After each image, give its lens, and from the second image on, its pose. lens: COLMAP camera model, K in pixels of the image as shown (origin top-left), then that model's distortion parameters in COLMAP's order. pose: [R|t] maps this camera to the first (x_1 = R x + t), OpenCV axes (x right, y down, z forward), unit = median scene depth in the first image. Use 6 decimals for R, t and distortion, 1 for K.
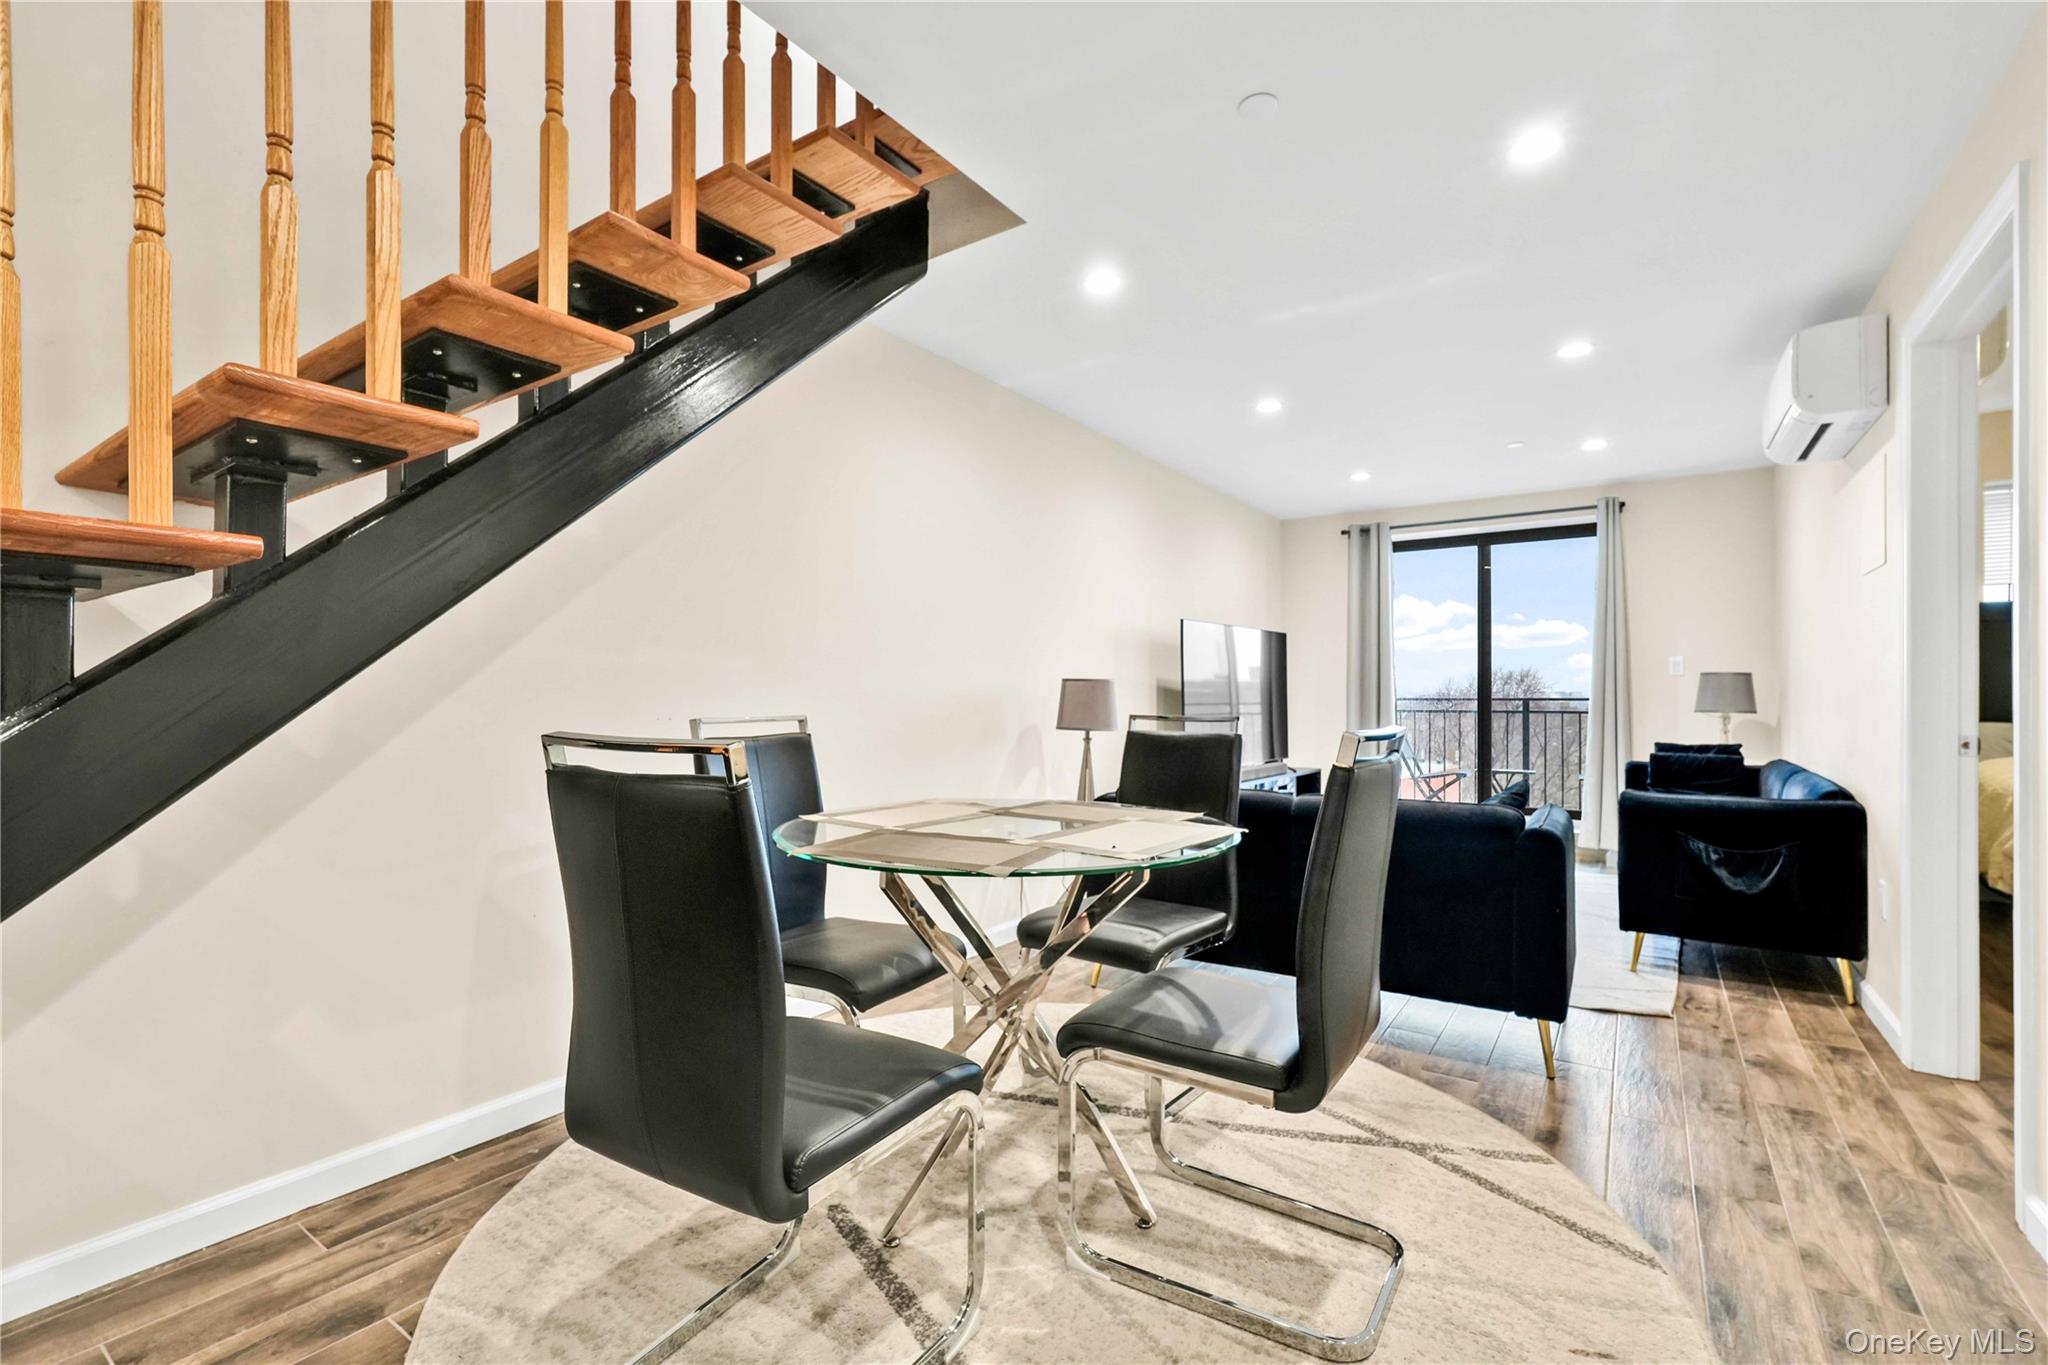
lens RADIAL K [[910.1, 0, 1024.0], [0, 910.1, 682.5], [0, 0, 1]] dist [-0.001377, -0.000083]
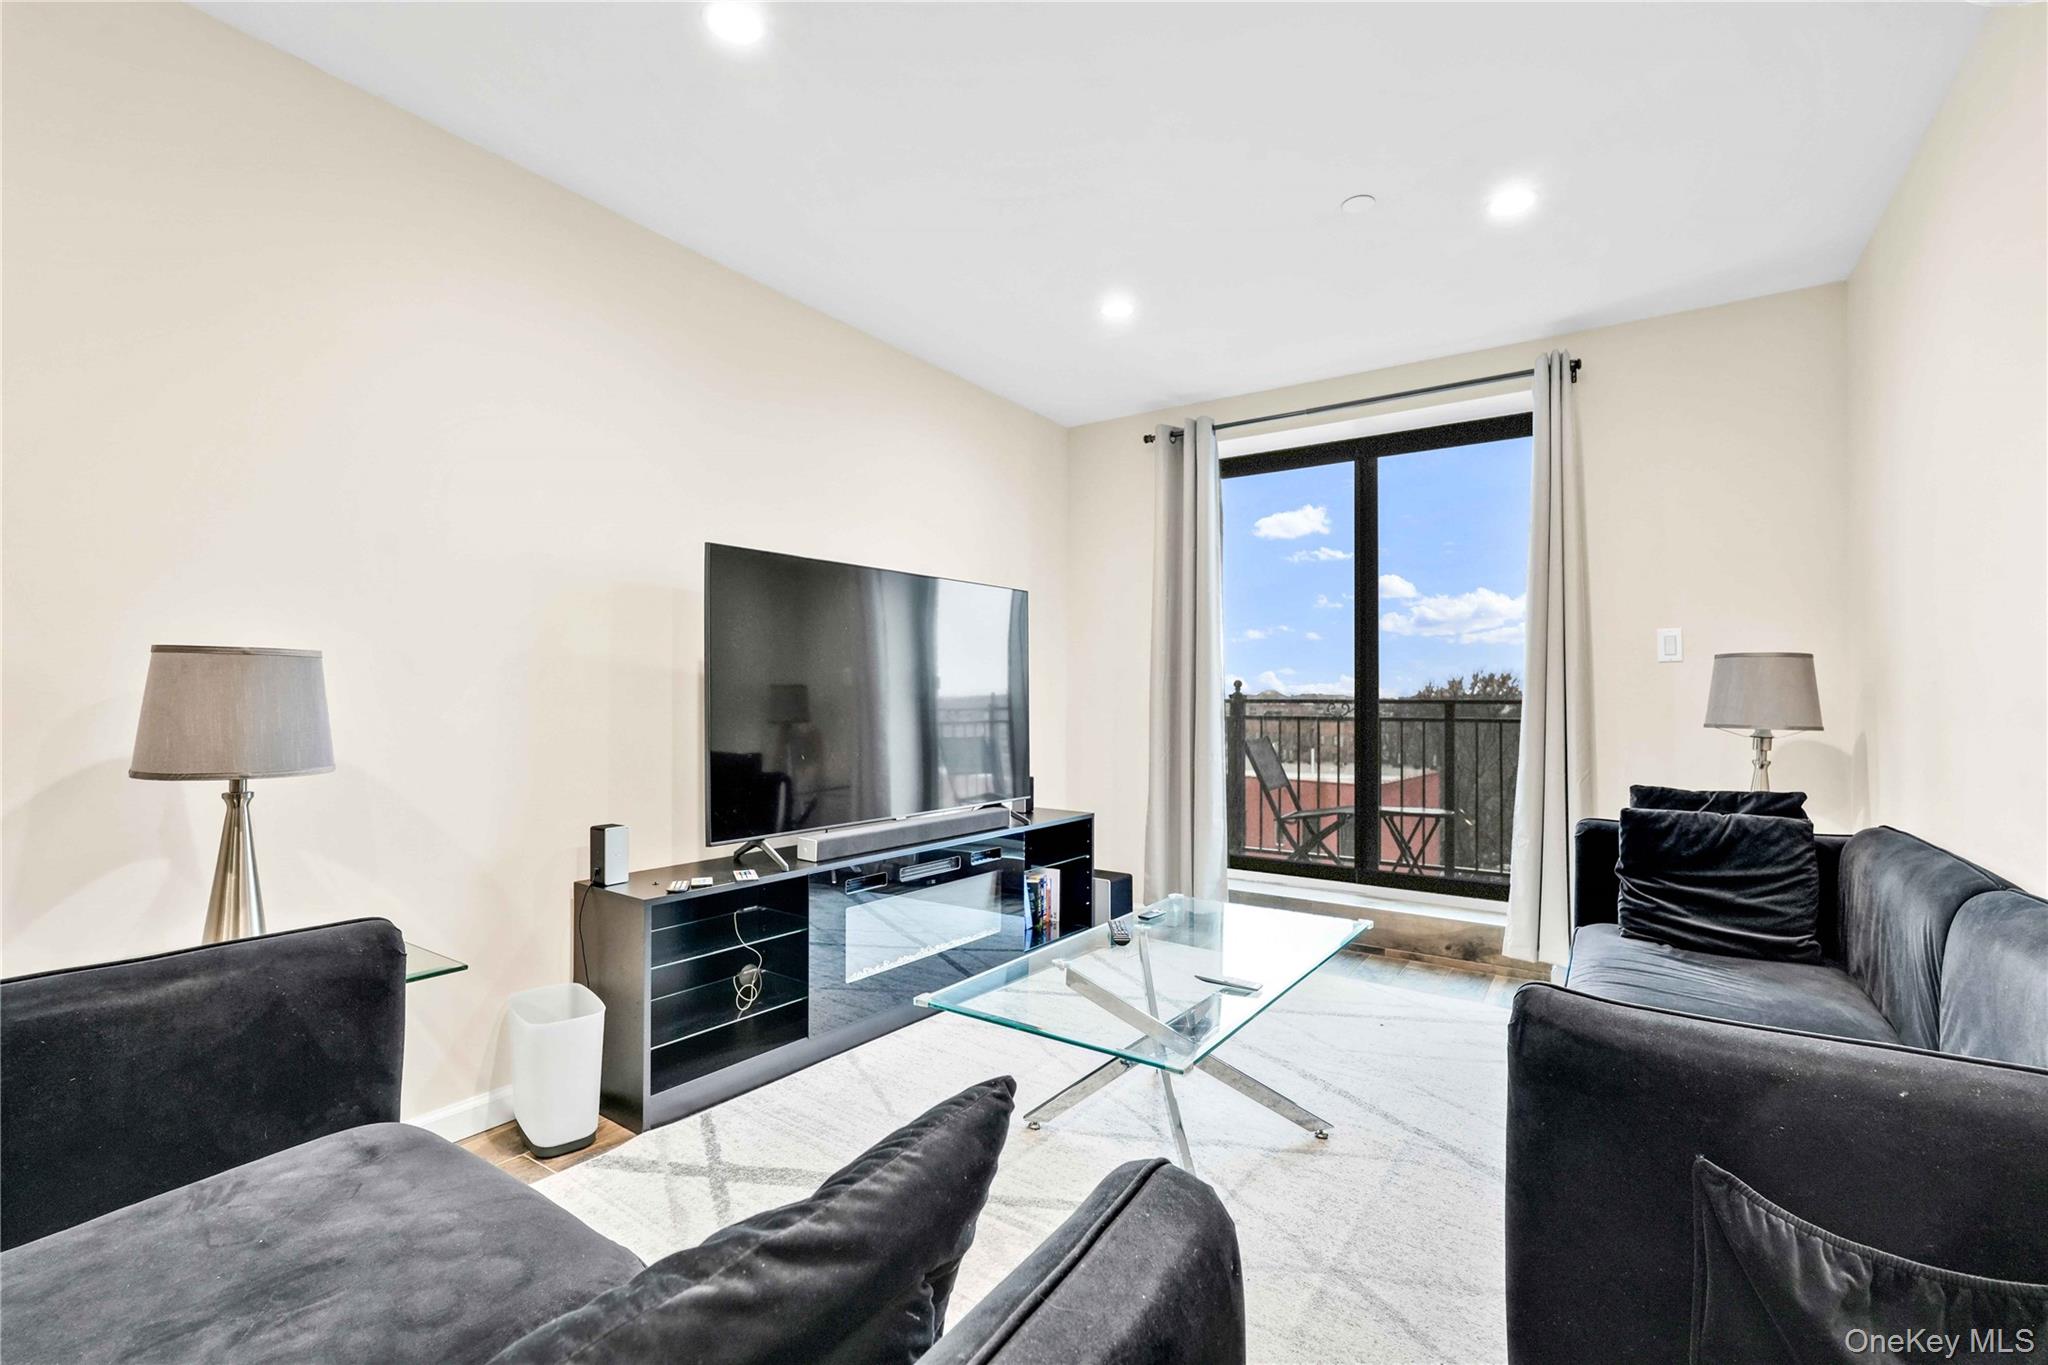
lens RADIAL K [[872.7, 0, 1024.0], [0, 872.7, 682.5], [0, 0, 1]] dist [0.000809, 0.000166]
pose [[0.999972, 0.001276, -0.007355, 0.334927], [-0.001296, 0.999996, -0.002689, 0.008219], [0.007352, 0.002698, 0.999969, 0.476406]]
